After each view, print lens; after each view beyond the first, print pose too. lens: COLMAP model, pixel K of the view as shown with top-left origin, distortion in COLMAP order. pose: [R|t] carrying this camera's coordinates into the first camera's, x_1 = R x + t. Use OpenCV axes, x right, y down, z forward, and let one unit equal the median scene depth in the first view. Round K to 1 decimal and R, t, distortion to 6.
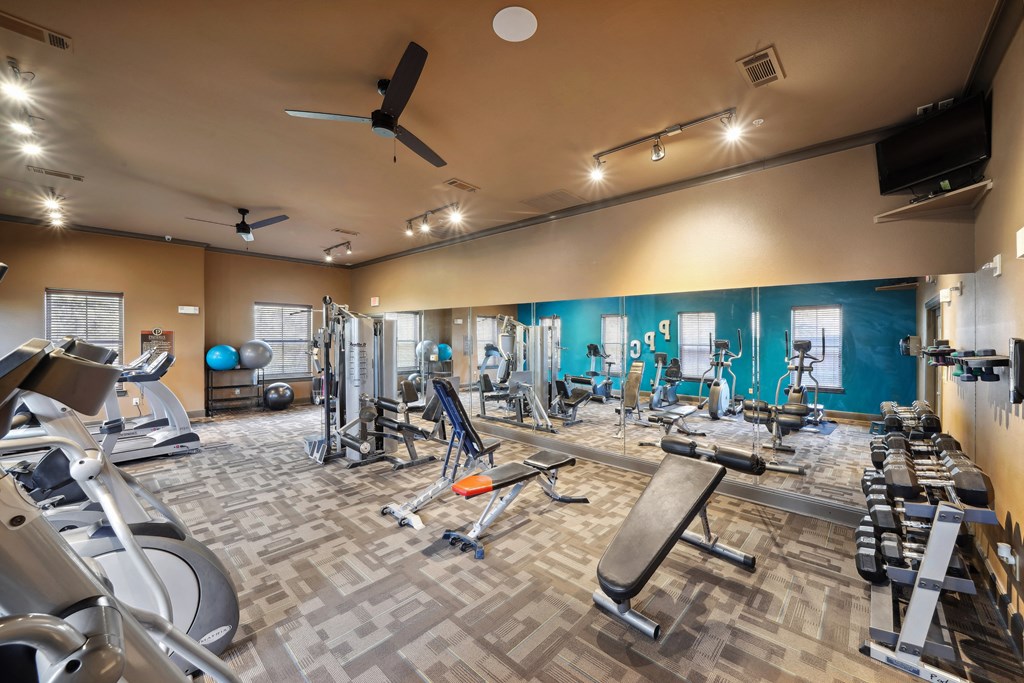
lens RADIAL K [[386.9, 0, 512.0], [0, 386.9, 341.5], [0, 0, 1]] dist [-0.025288, 0.000012]
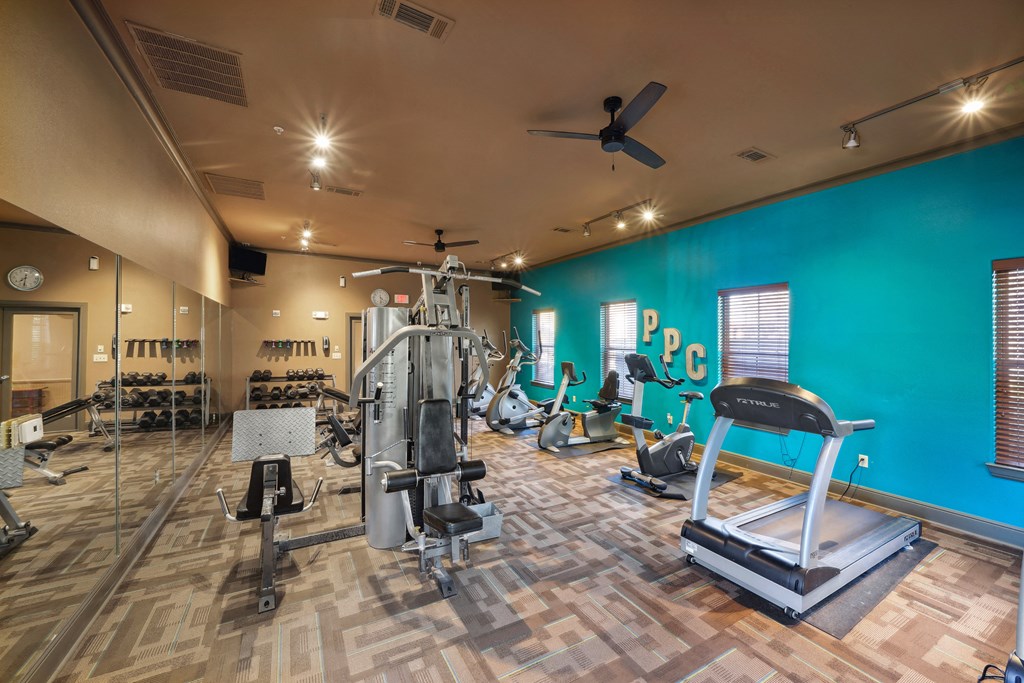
lens RADIAL K [[407.0, 0, 512.0], [0, 407.0, 341.5], [0, 0, 1]] dist [0.000414, 0.000072]
pose [[-0.949020, -0.016517, 0.314784, -1.040982], [-0.010445, 0.999726, 0.020966, -0.039191], [-0.315044, 0.016609, -0.948932, 2.196389]]
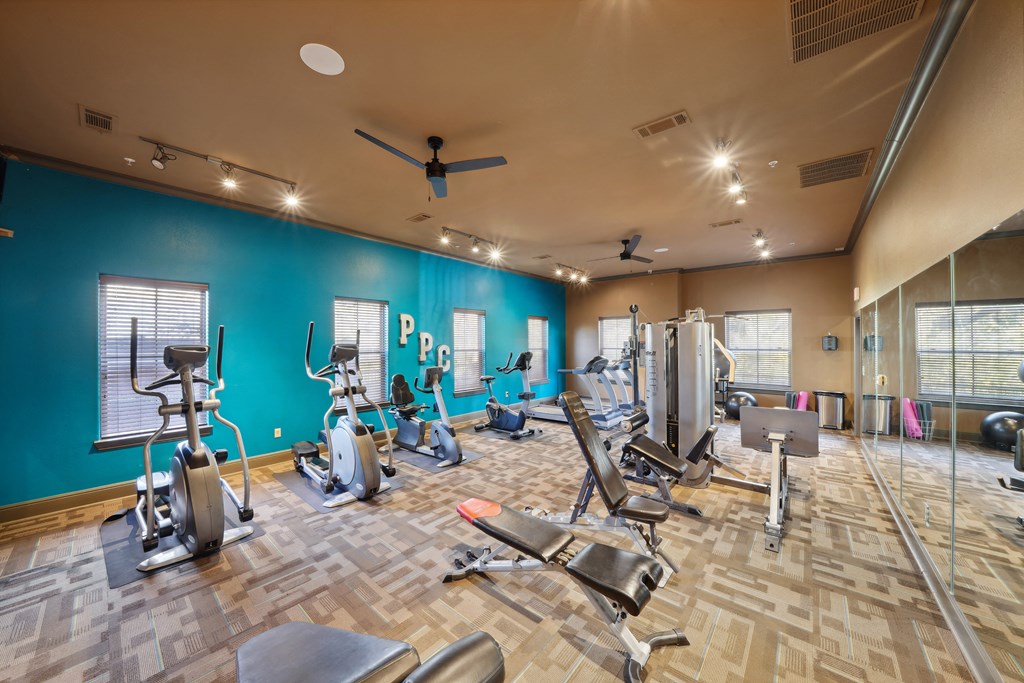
lens RADIAL K [[355.1, 0, 512.0], [0, 355.1, 341.5], [0, 0, 1]] dist [-0.023310, 0.000028]
pose [[0.055001, -0.010776, -0.998428, 0.568607], [-0.011693, 0.999866, -0.011436, -0.008100], [0.998418, 0.012304, 0.054868, 0.800003]]
